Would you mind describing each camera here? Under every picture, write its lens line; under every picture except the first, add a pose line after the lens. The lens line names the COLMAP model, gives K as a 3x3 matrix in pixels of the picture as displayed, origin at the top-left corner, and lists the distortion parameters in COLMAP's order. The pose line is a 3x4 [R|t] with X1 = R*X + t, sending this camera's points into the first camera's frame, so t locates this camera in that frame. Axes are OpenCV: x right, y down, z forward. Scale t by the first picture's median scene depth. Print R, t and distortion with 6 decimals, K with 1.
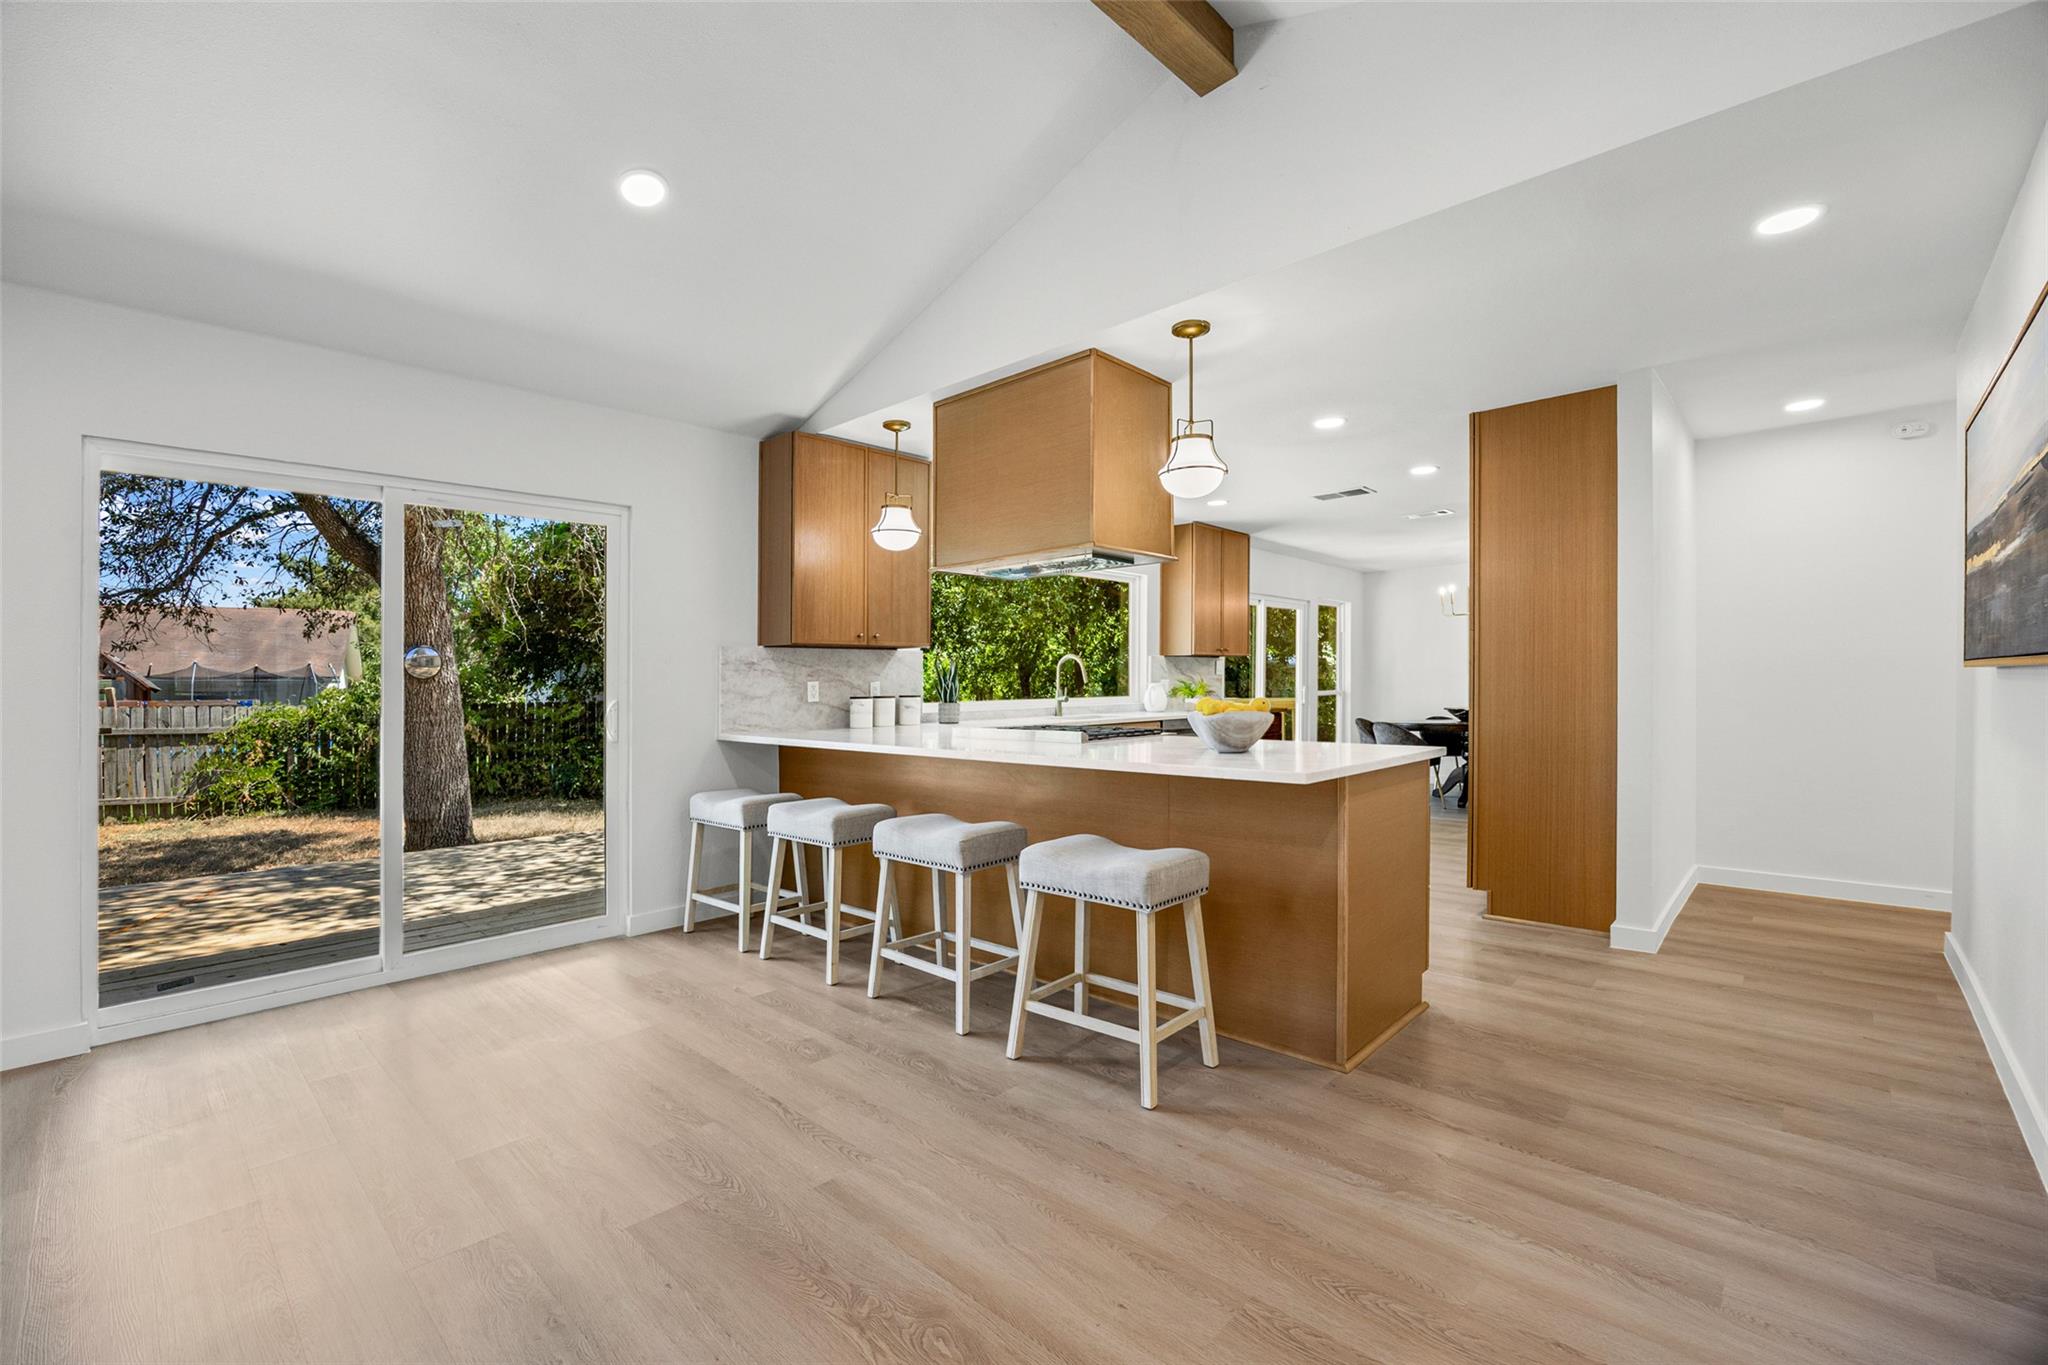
lens RADIAL K [[879.3, 0, 1016.3], [0, 879.3, 692.5], [0, 0, 1]] dist [0.027737, -0.001981]
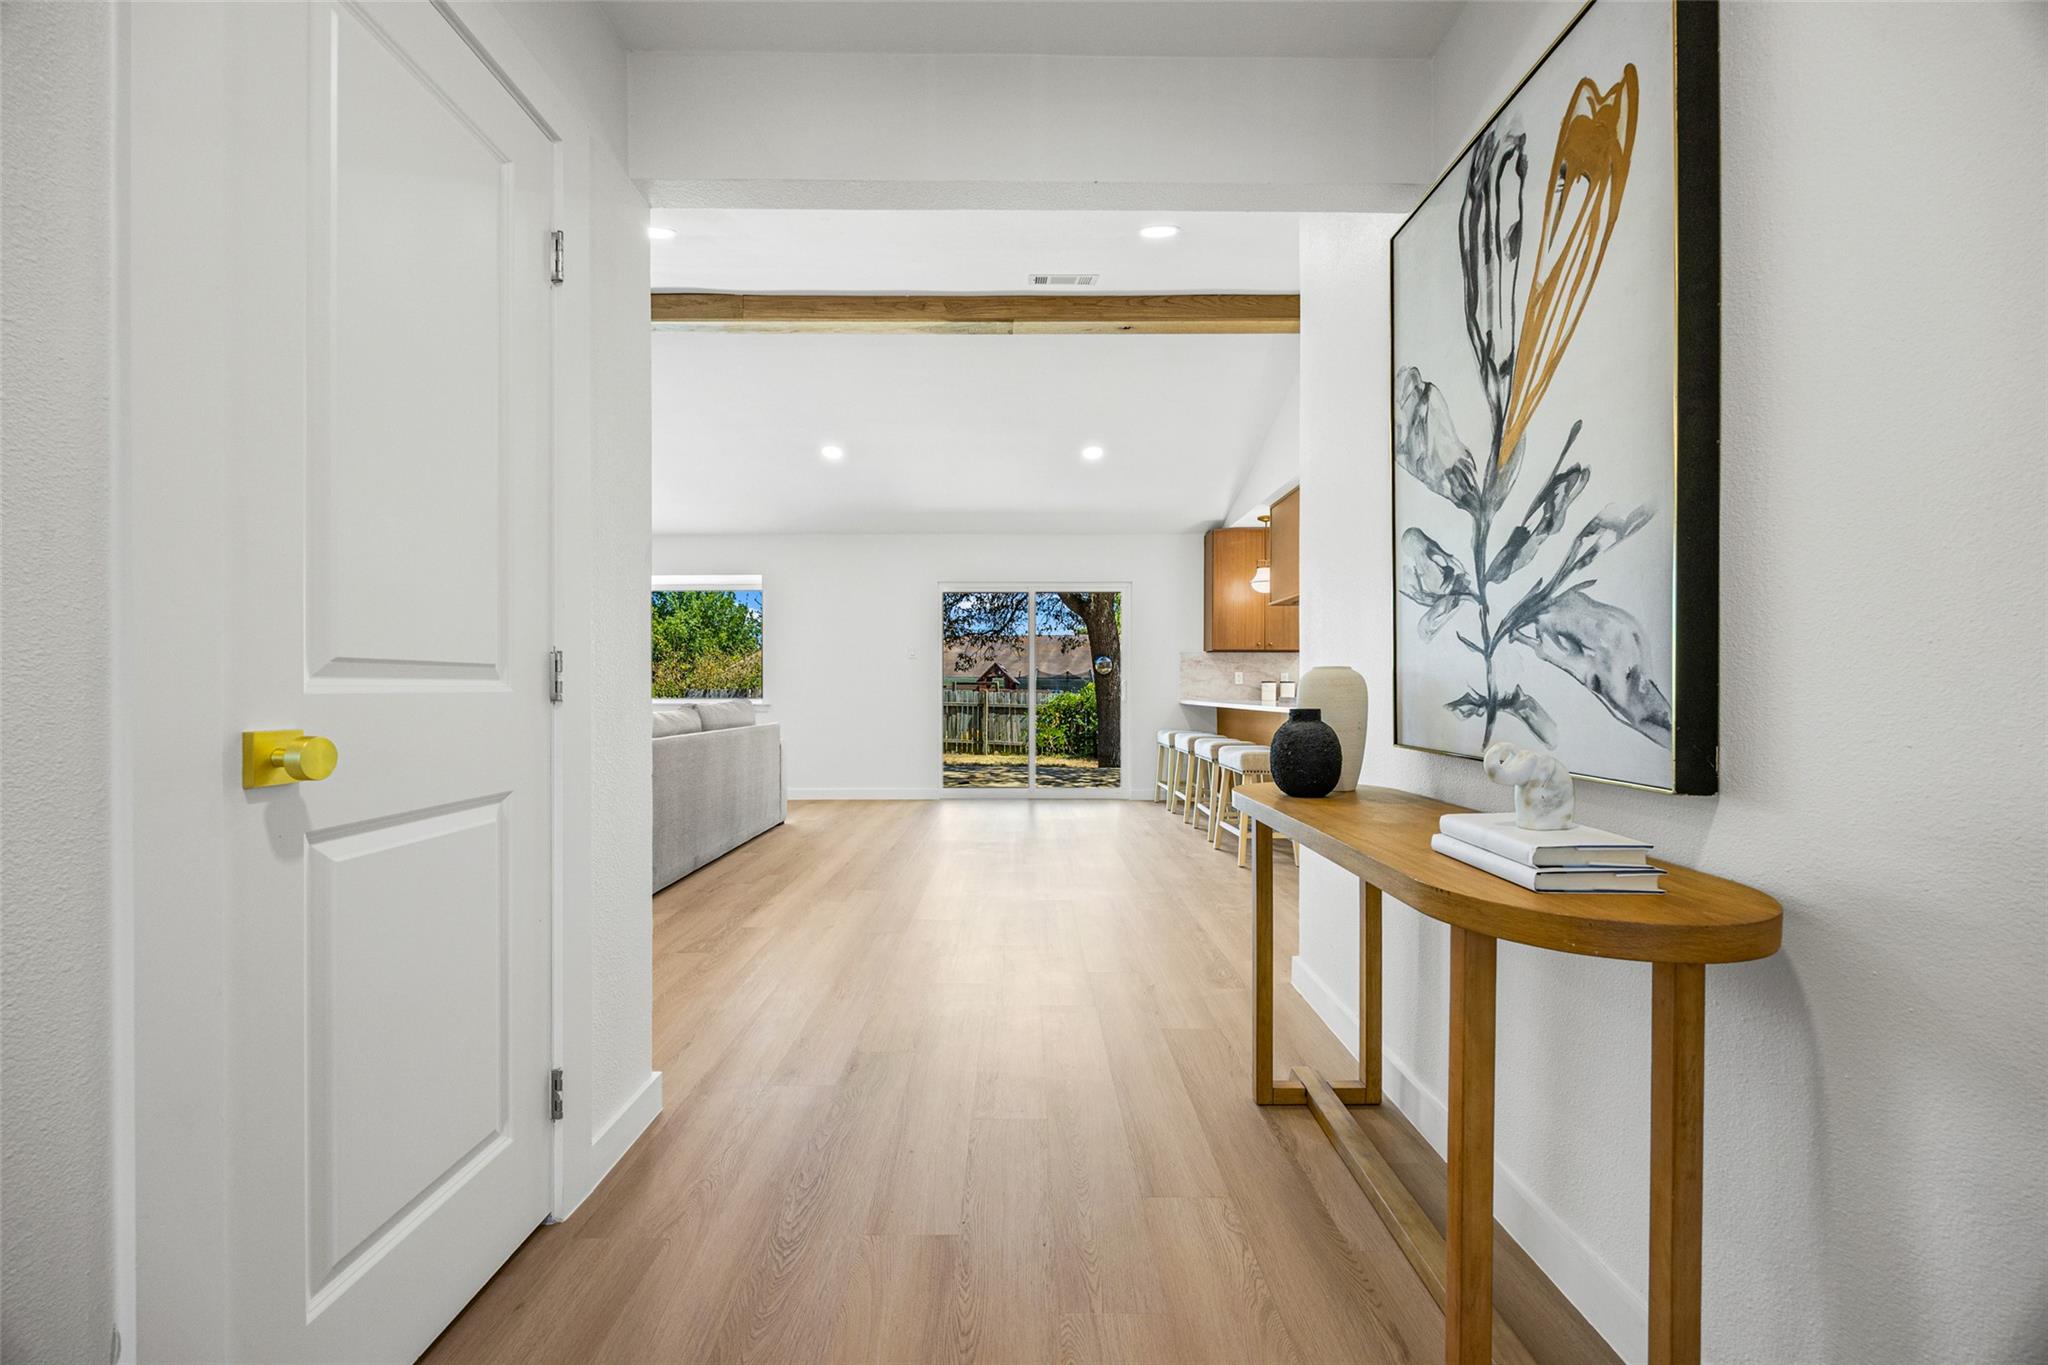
lens RADIAL K [[778.9, 0, 1040.7], [0, 778.9, 683.1], [0, 0, 1]] dist [-0.007860, 0.000768]
pose [[0.723536, 0.007200, -0.690249, 0.531830], [-0.017800, 0.999808, -0.008230, 0.028480], [0.690057, 0.018241, 0.723525, -0.335220]]
